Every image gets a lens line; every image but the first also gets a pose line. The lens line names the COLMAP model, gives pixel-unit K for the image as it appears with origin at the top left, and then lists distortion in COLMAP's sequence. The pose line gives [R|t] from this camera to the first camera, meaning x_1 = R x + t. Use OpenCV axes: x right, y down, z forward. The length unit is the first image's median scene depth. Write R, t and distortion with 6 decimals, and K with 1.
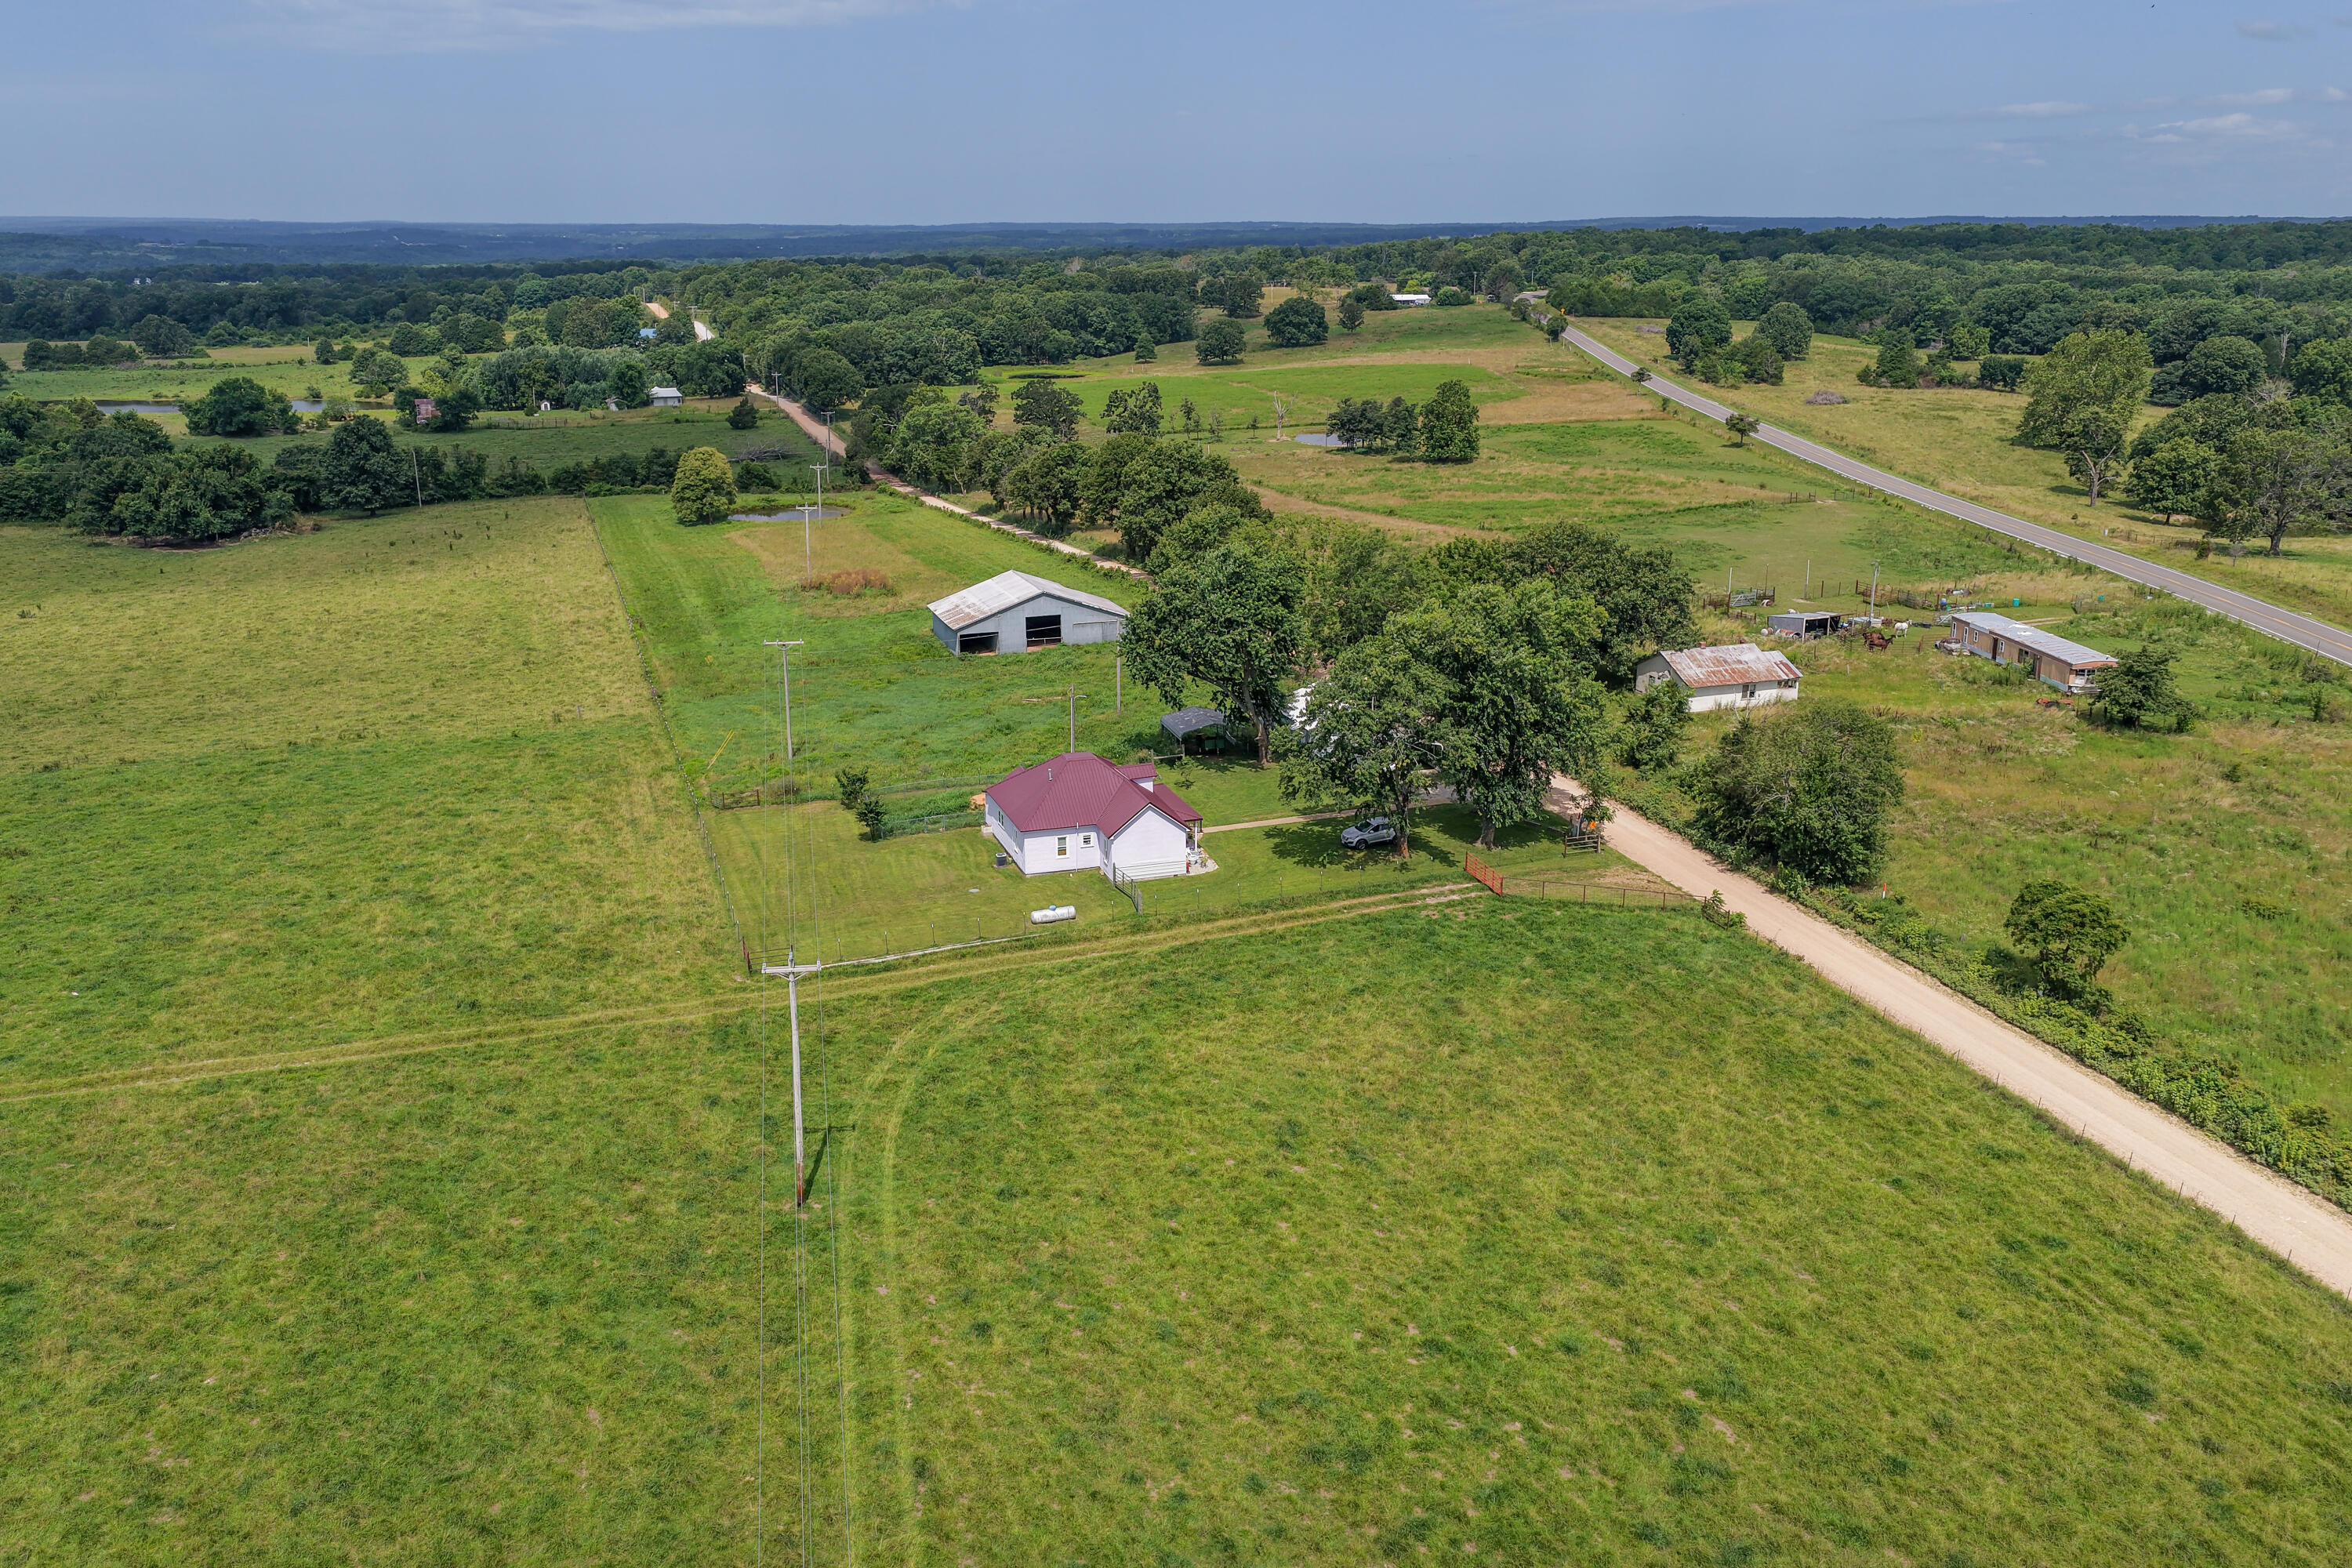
lens RADIAL K [[1942.9, 0, 1183.8], [0, 1942.9, 779.9], [0, 0, 1]] dist [0.023740, 0.012556]
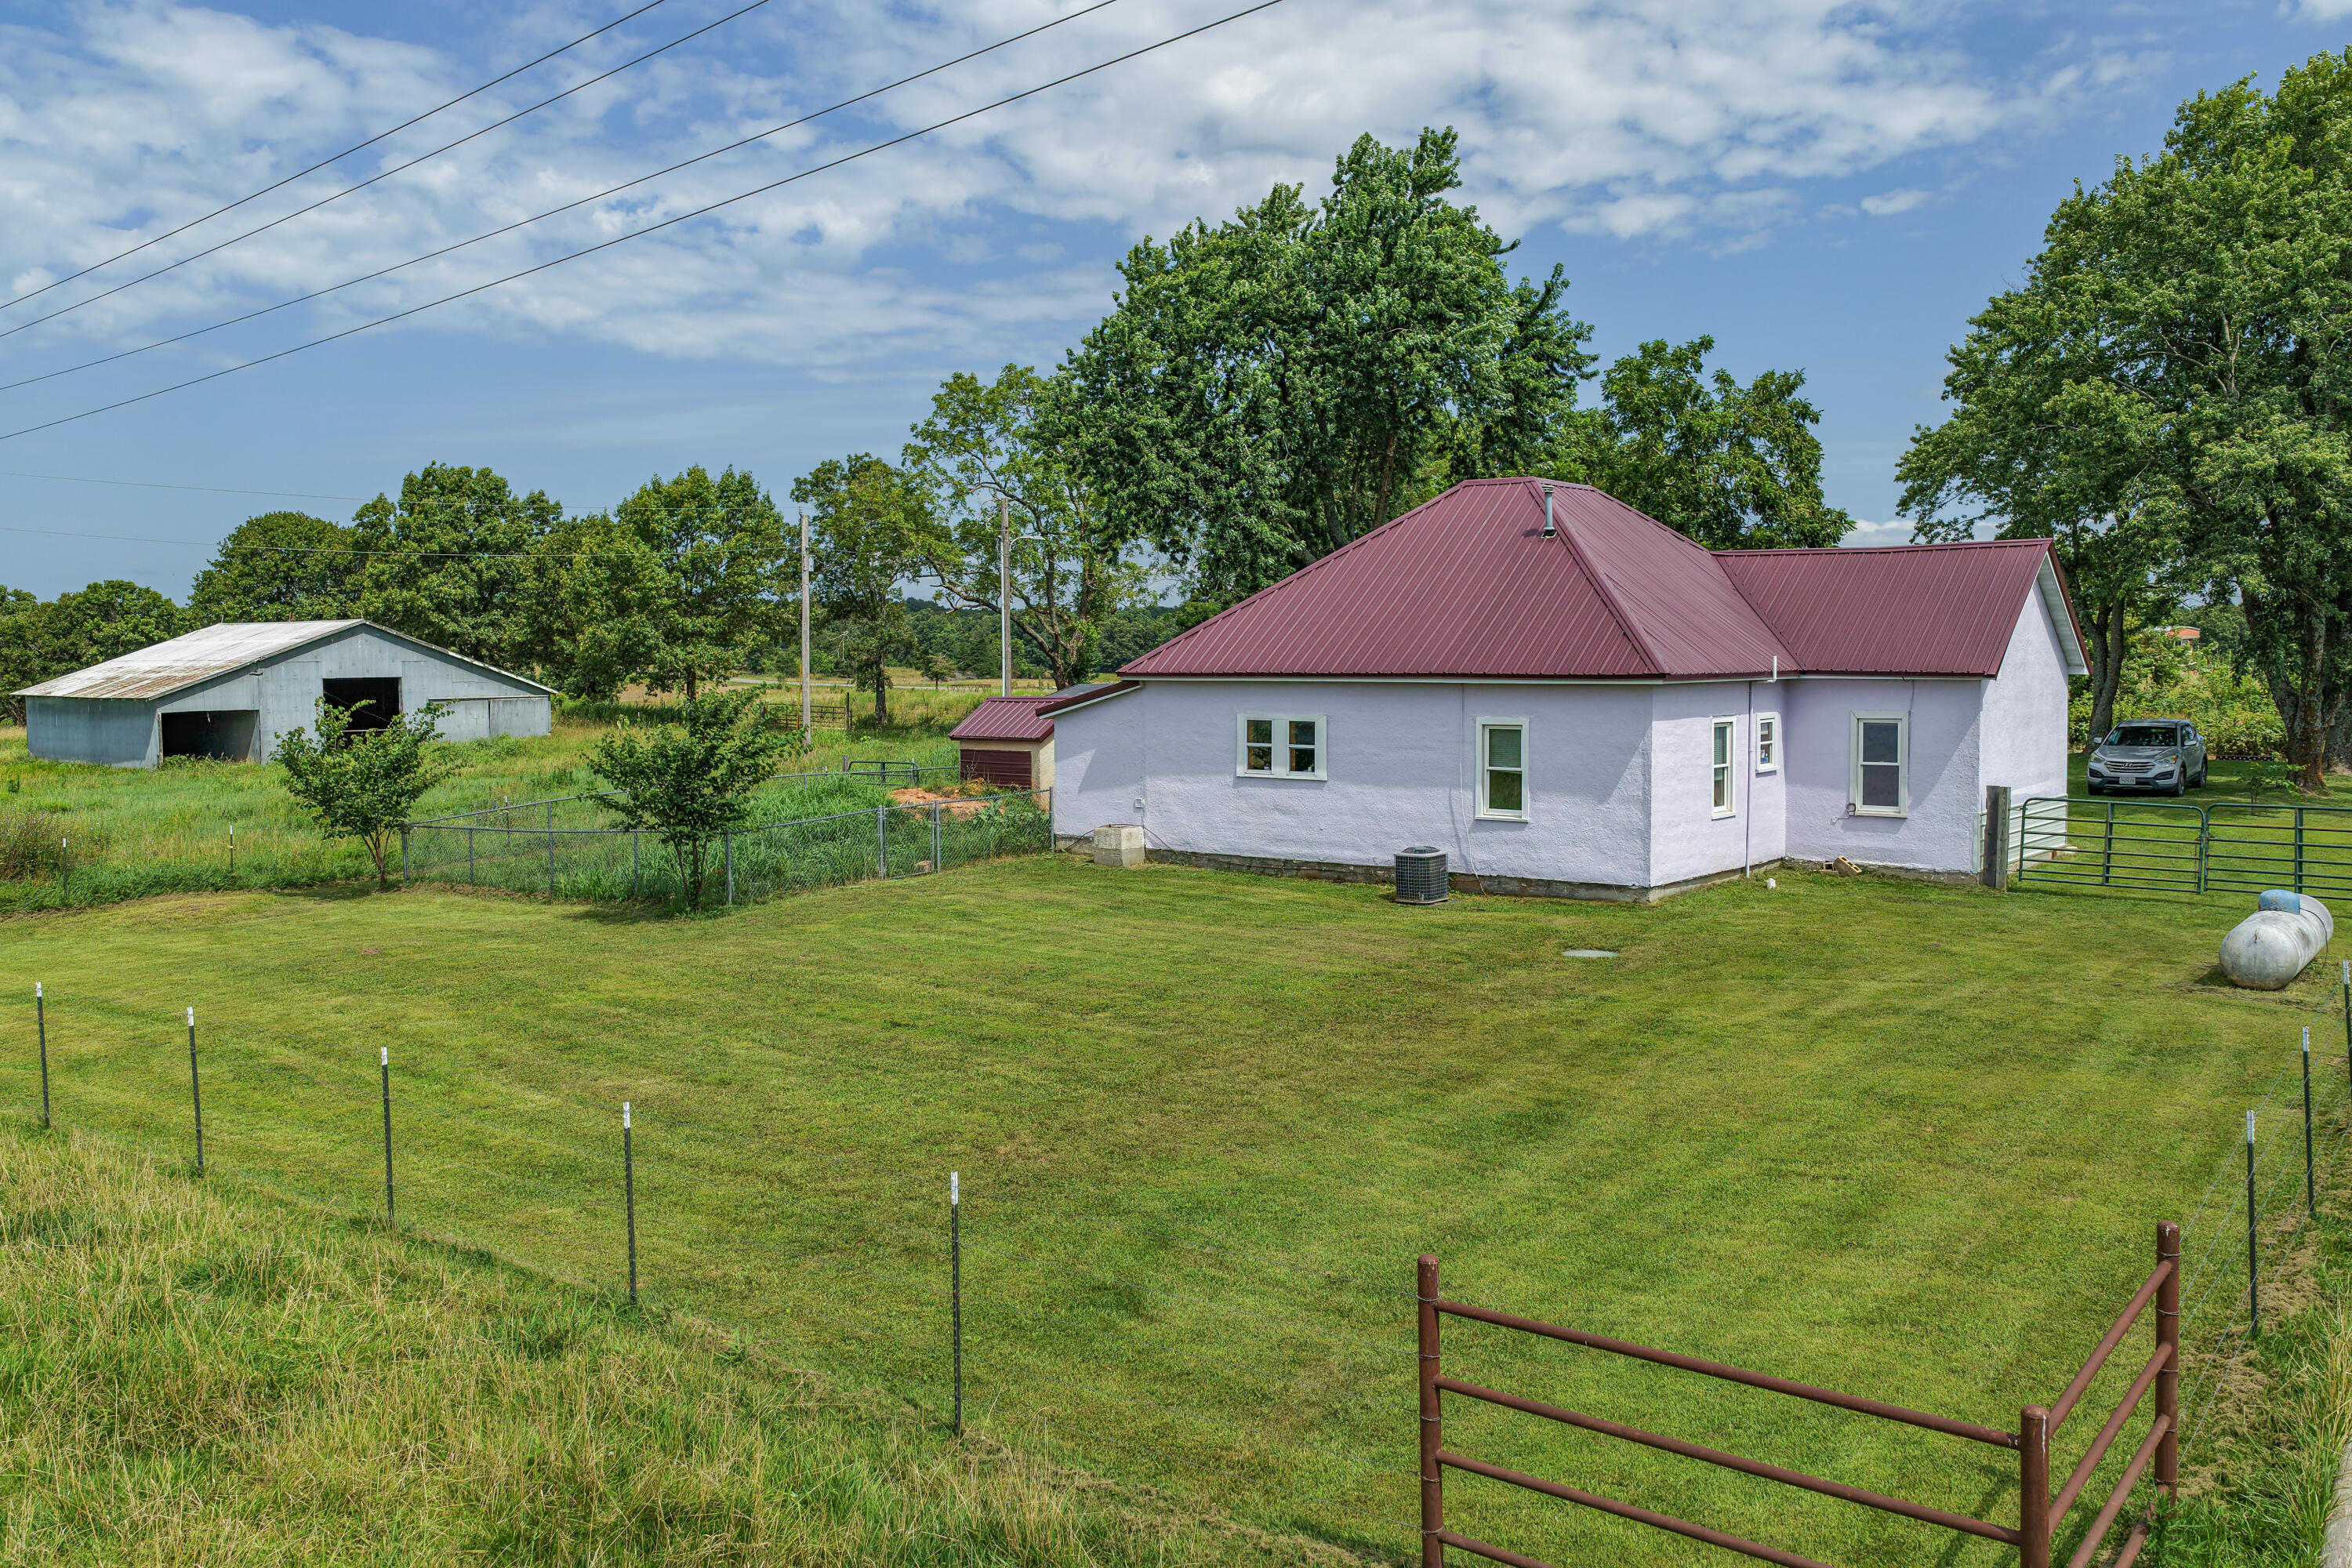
lens RADIAL K [[1942.9, 0, 1182.0], [0, 1942.9, 773.3], [0, 0, 1]] dist [0.023740, 0.012556]
pose [[0.836906, -0.037019, 0.546093, -0.159656], [0.156331, 0.972317, -0.173670, 0.042670], [-0.524546, 0.230716, 0.819525, 0.544344]]
